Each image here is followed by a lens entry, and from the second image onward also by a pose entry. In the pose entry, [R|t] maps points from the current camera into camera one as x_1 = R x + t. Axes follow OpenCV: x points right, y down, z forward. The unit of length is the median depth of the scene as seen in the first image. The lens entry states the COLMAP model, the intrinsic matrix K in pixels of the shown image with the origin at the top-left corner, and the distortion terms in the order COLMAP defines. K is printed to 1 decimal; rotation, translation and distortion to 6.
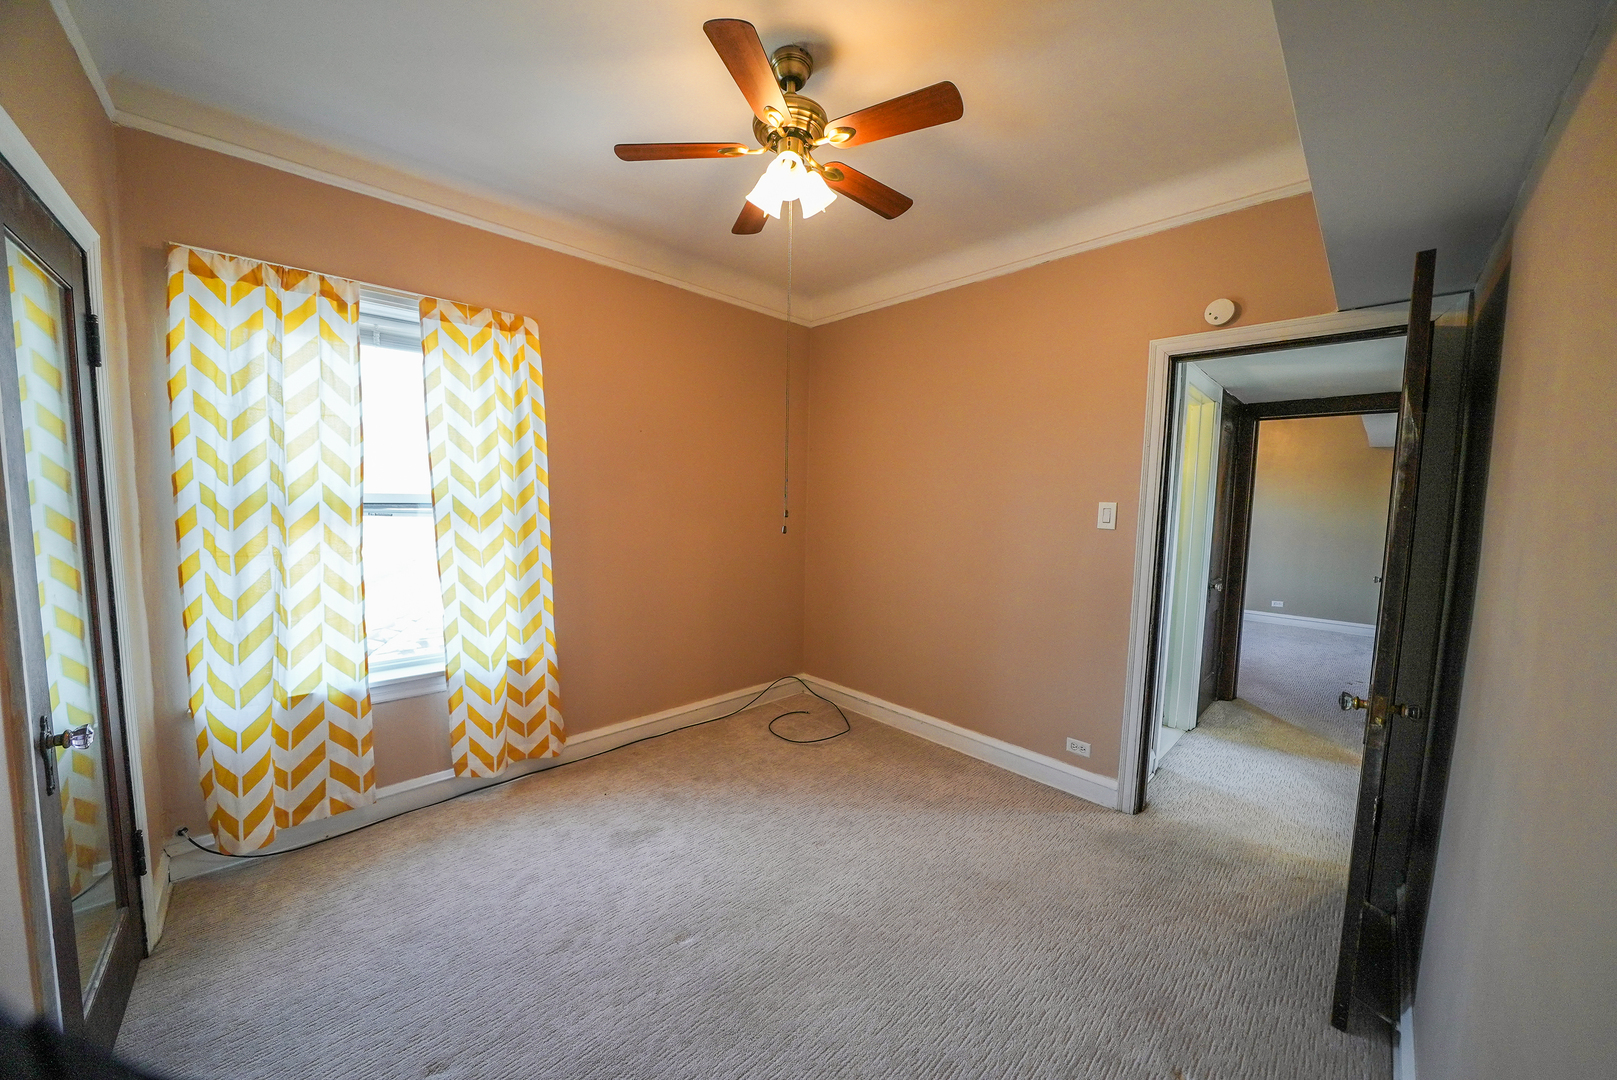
lens RADIAL K [[553.4, 0, 809.6], [0, 553.4, 541.8], [0, 0, 1]] dist [-0.012159, 0.000058]
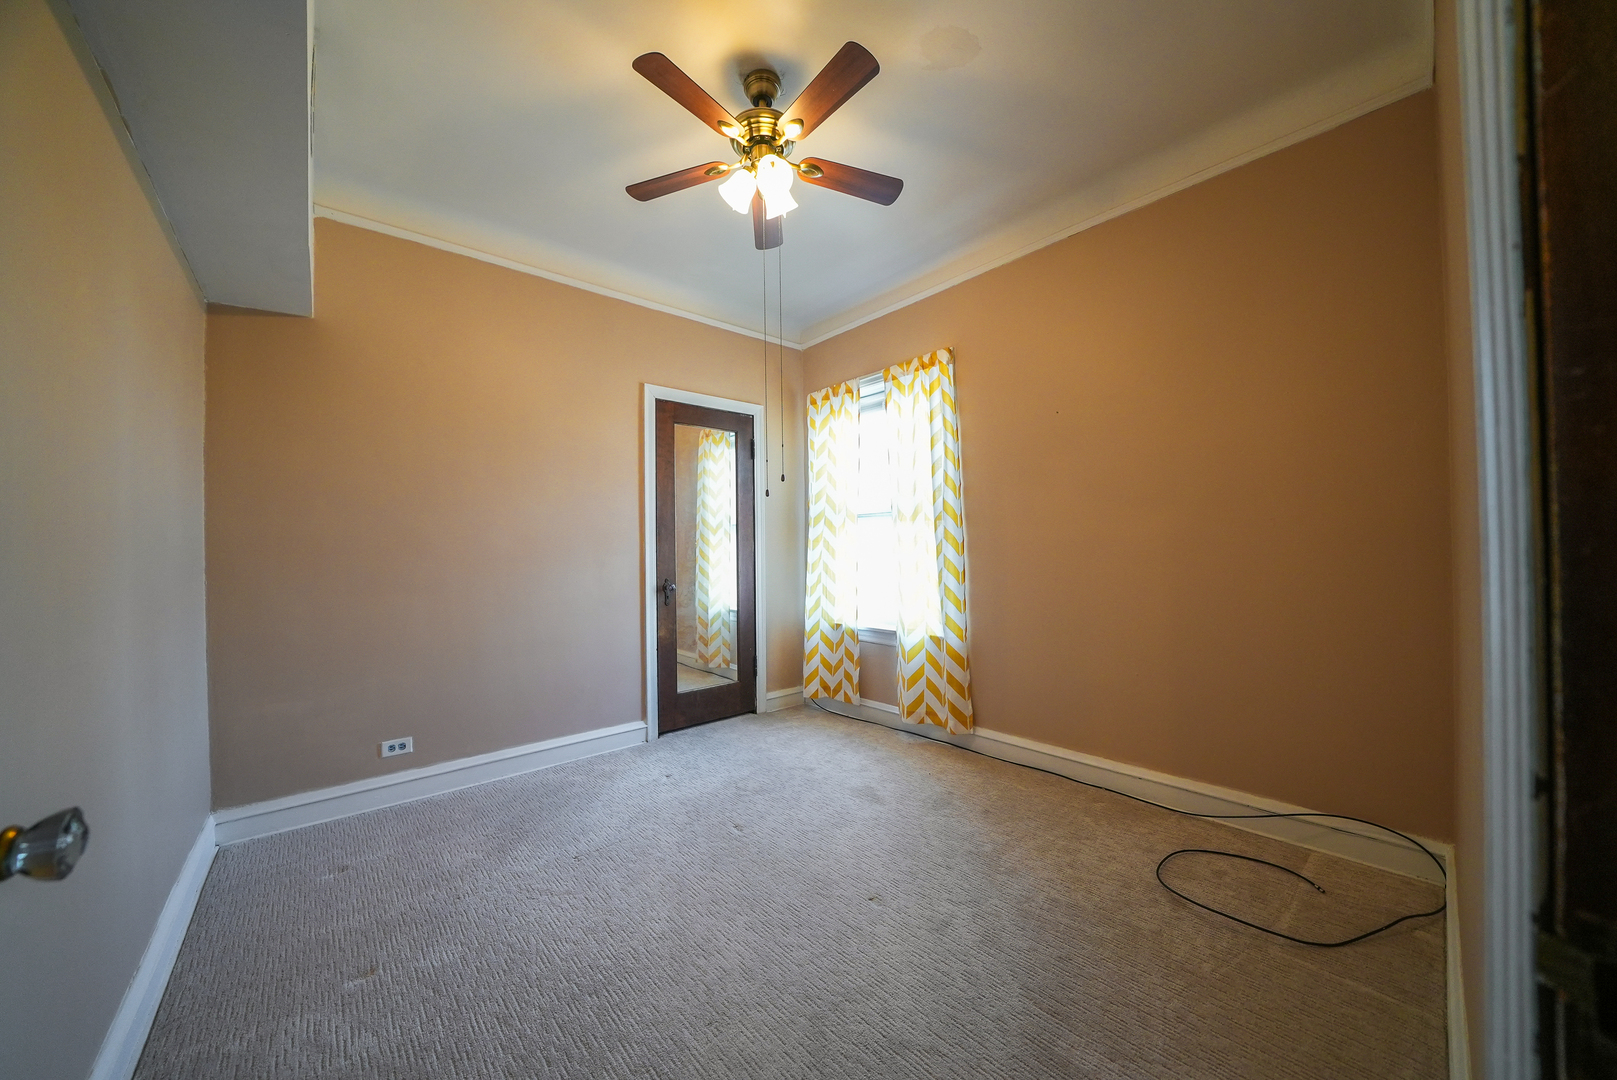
lens RADIAL K [[553.4, 0, 815.3], [0, 553.4, 549.5], [0, 0, 1]] dist [-0.012159, 0.000058]
pose [[-0.019763, -0.030798, -0.999330, 0.768912], [-0.070132, 0.997106, -0.029342, 0.093687], [0.997342, 0.069505, -0.021866, 0.873727]]
